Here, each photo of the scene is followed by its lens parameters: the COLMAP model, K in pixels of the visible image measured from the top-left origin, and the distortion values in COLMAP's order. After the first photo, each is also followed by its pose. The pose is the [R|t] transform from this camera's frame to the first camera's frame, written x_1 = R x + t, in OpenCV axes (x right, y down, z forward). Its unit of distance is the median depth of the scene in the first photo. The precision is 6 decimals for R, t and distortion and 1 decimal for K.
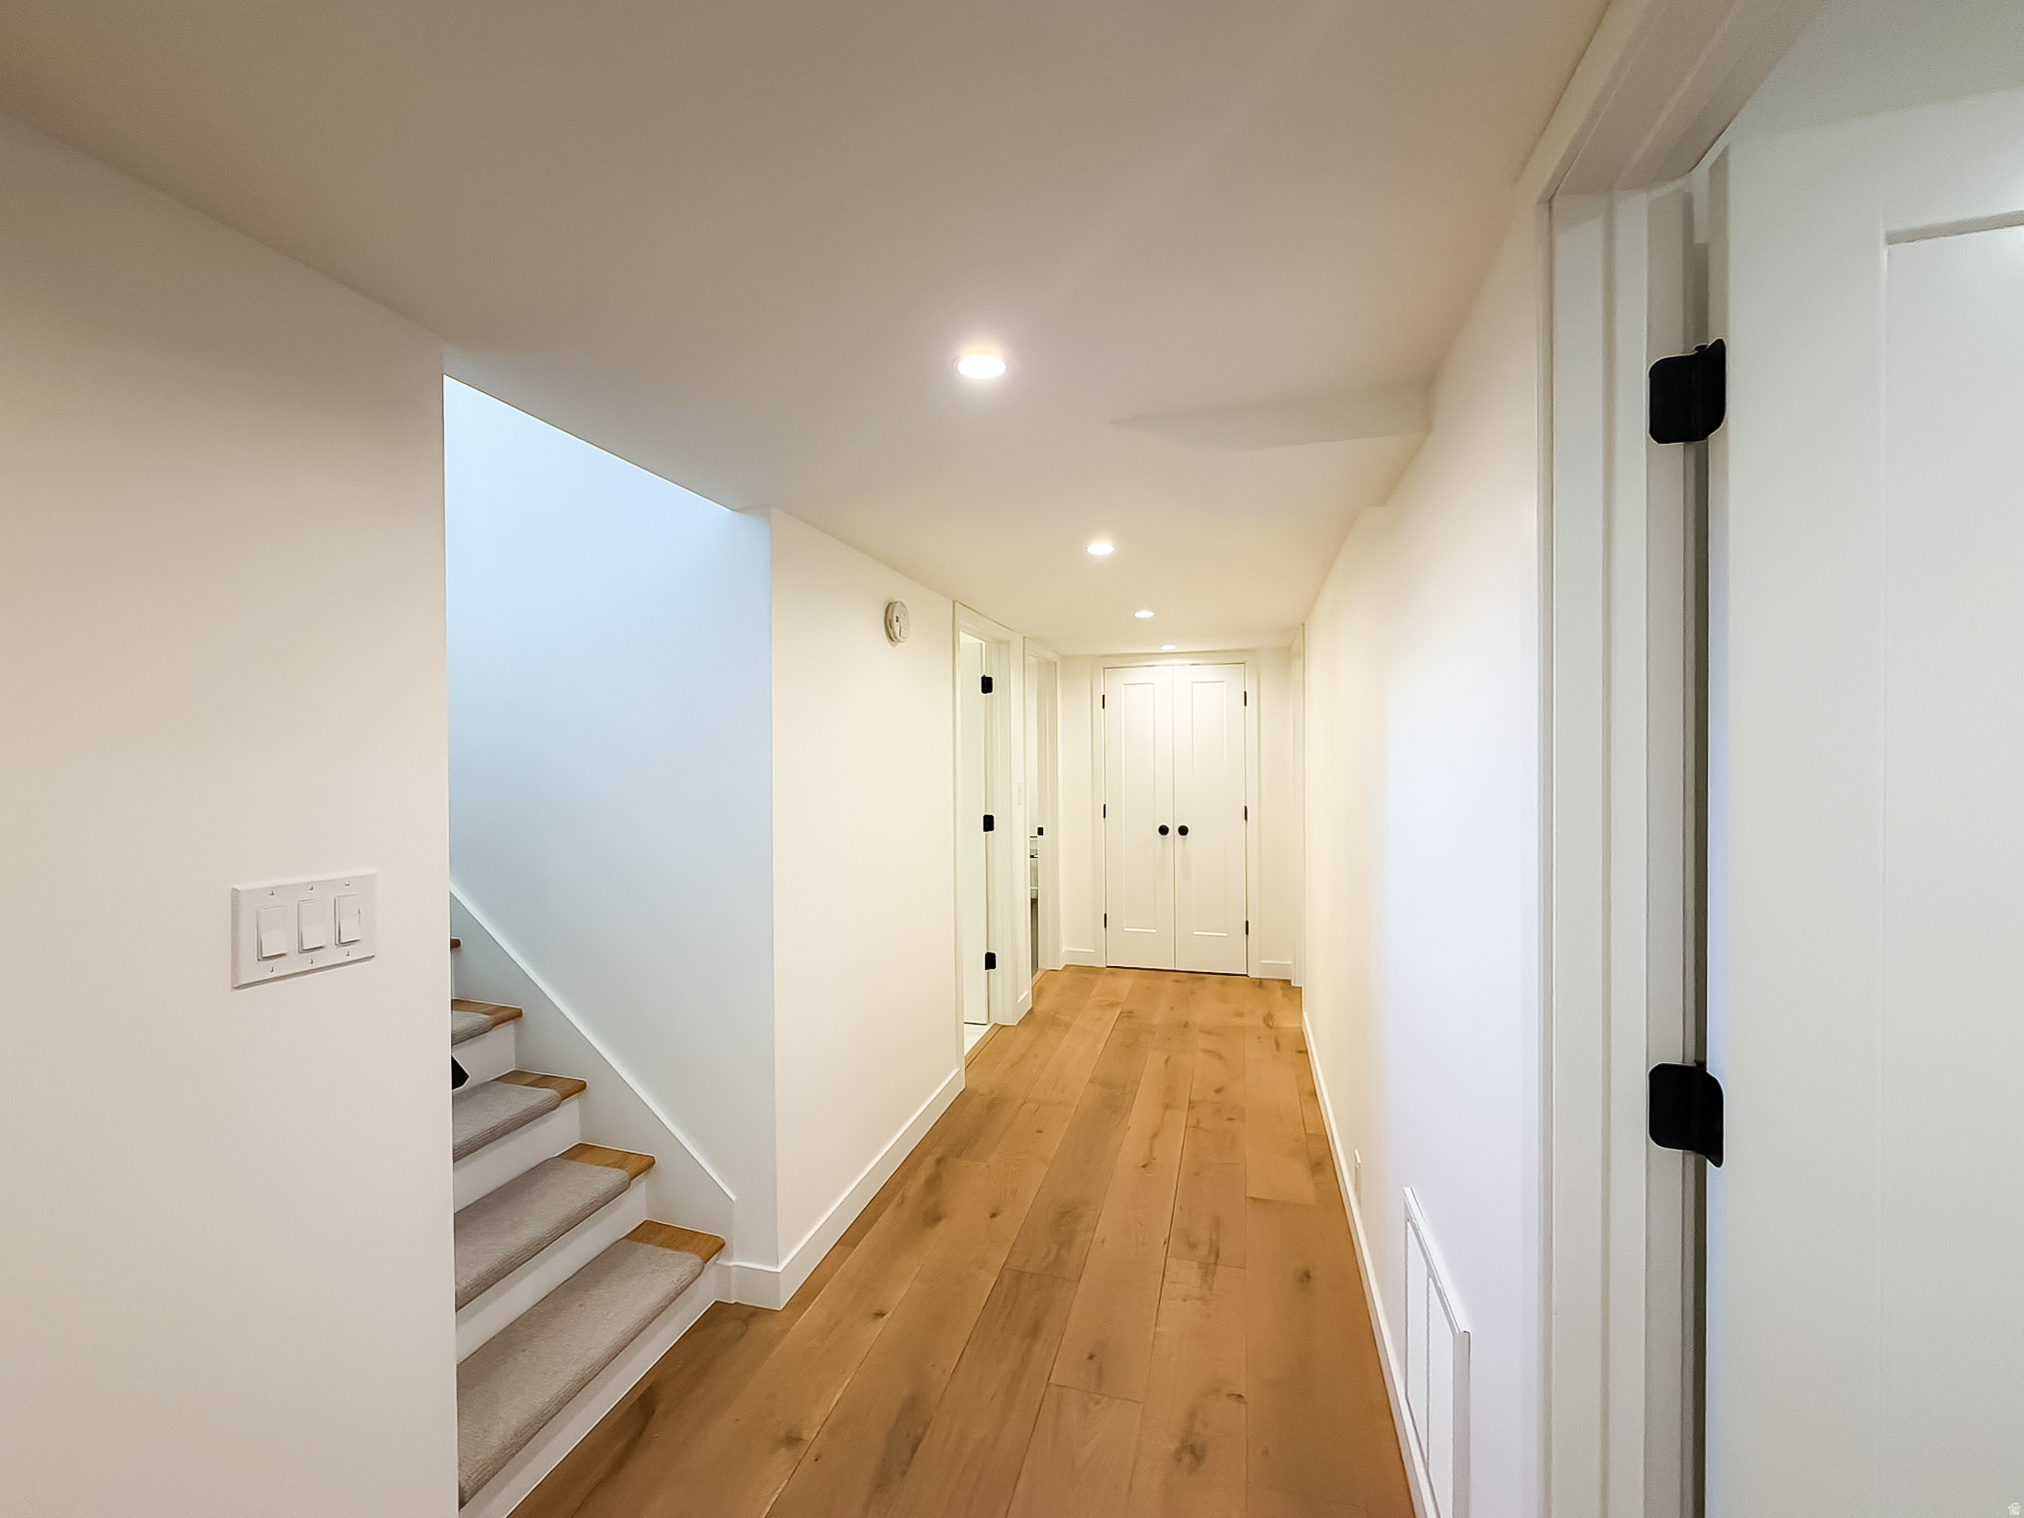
lens RADIAL K [[826.1, 0, 1008.1], [0, 826.1, 754.8], [0, 0, 1]] dist [-0.000853, -0.000130]
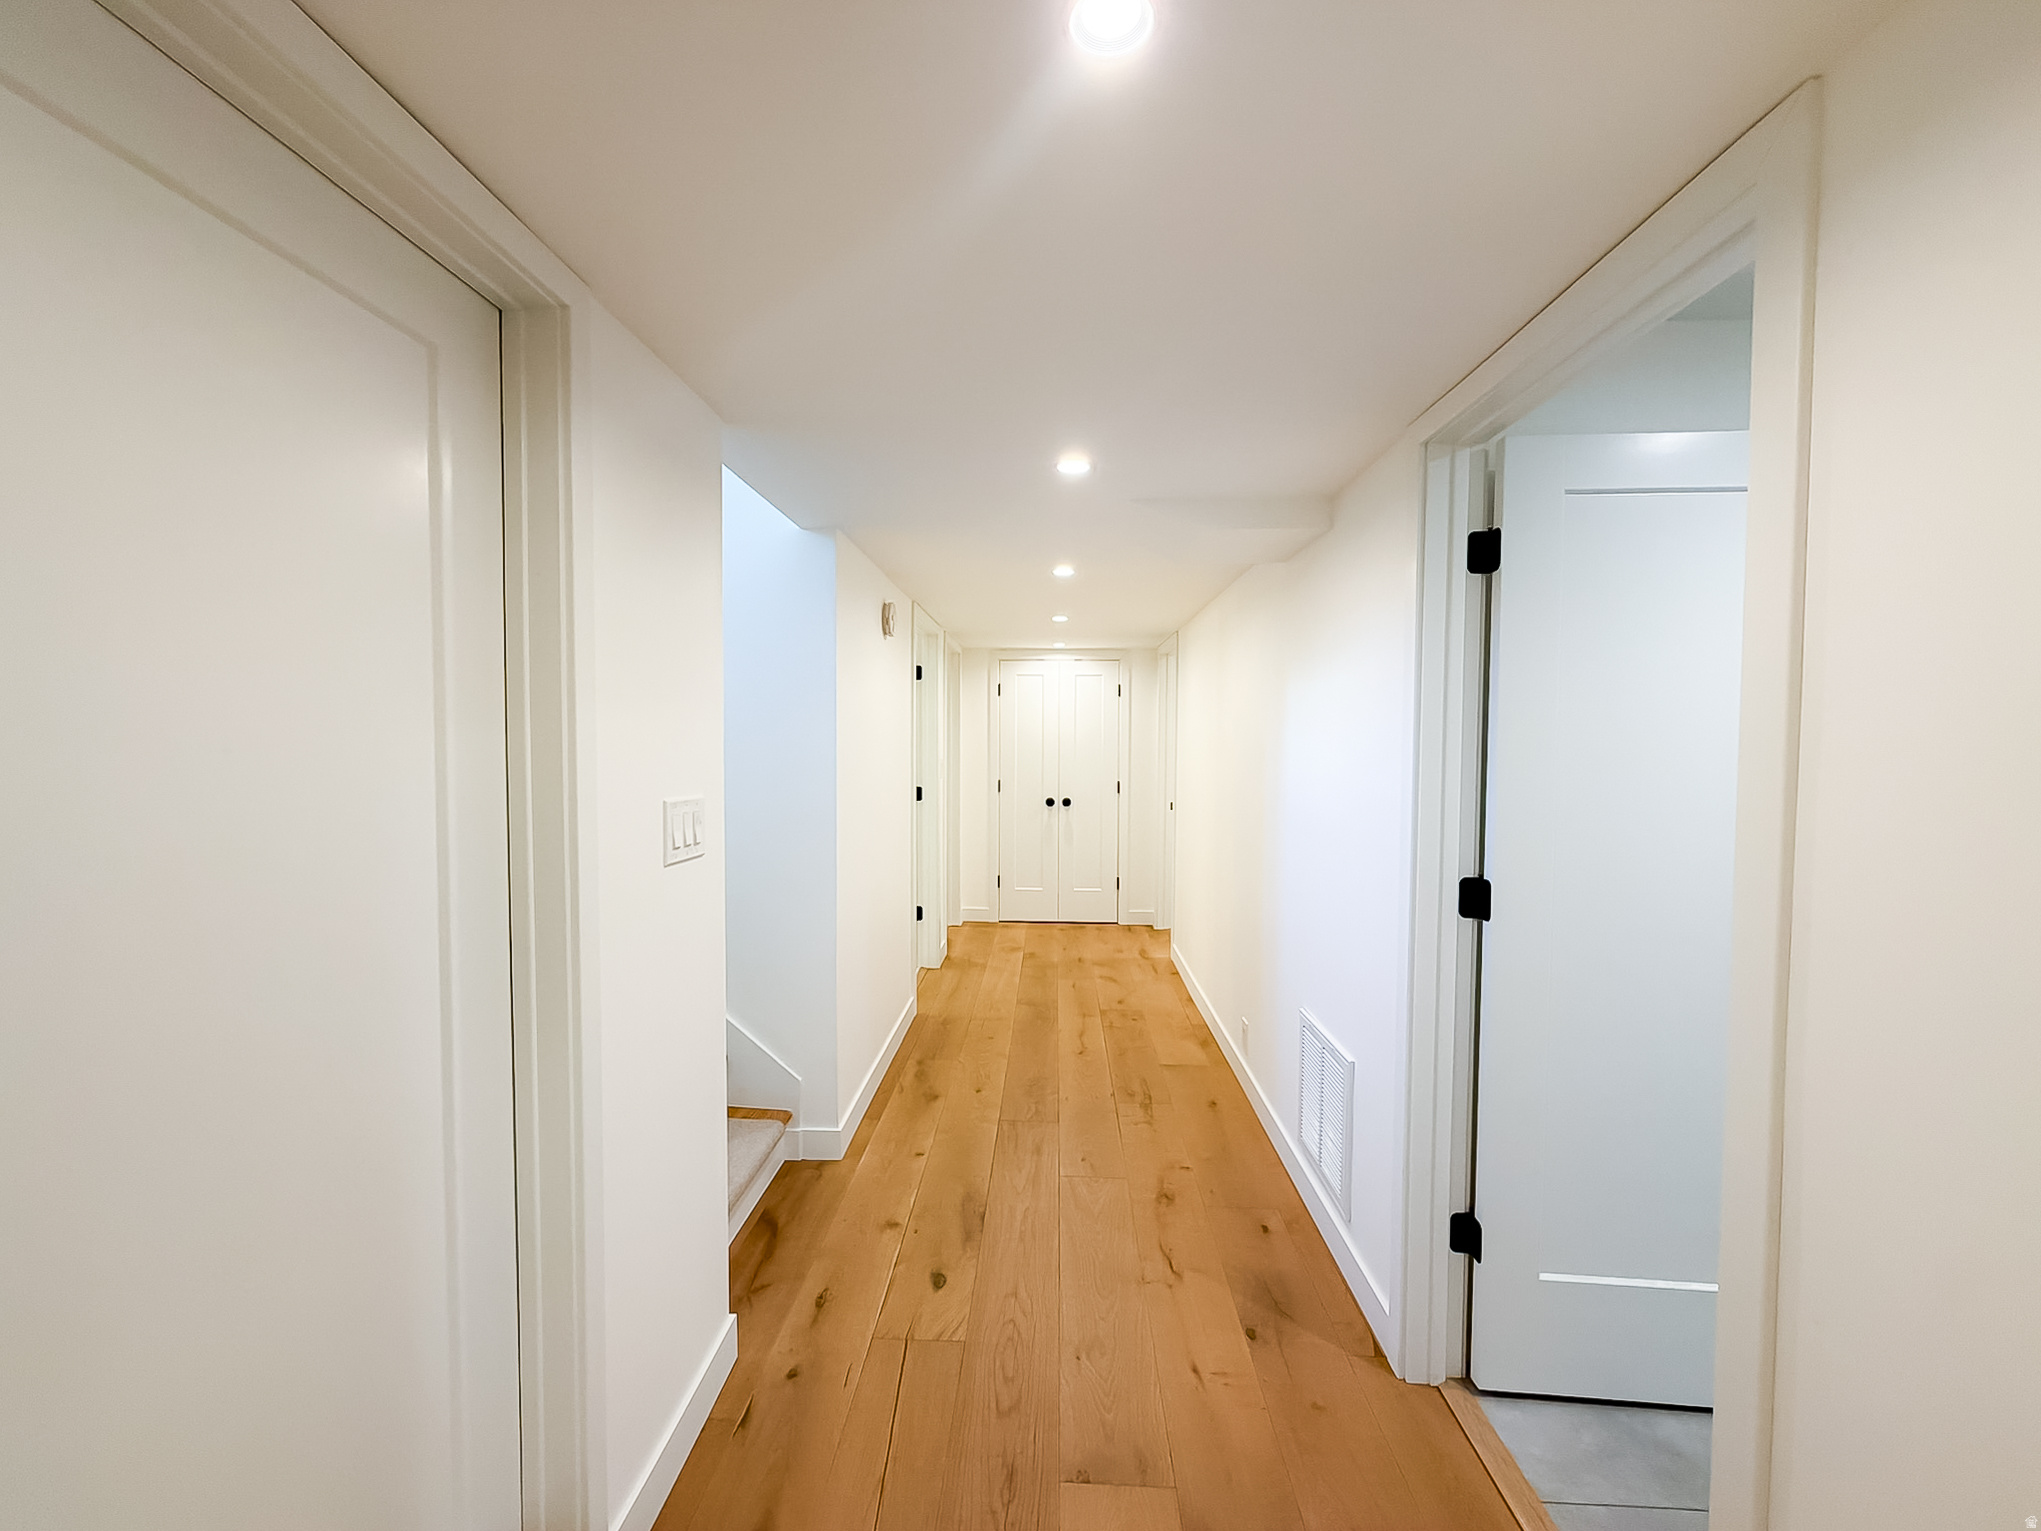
lens RADIAL K [[833.1, 0, 1016.6], [0, 833.1, 761.3], [0, 0, 1]] dist [-0.000853, -0.000130]
pose [[0.972621, 0.007968, 0.232259, -0.204073], [-0.013361, 0.999676, 0.021656, 0.014475], [-0.232011, -0.024166, 0.972413, -0.196655]]
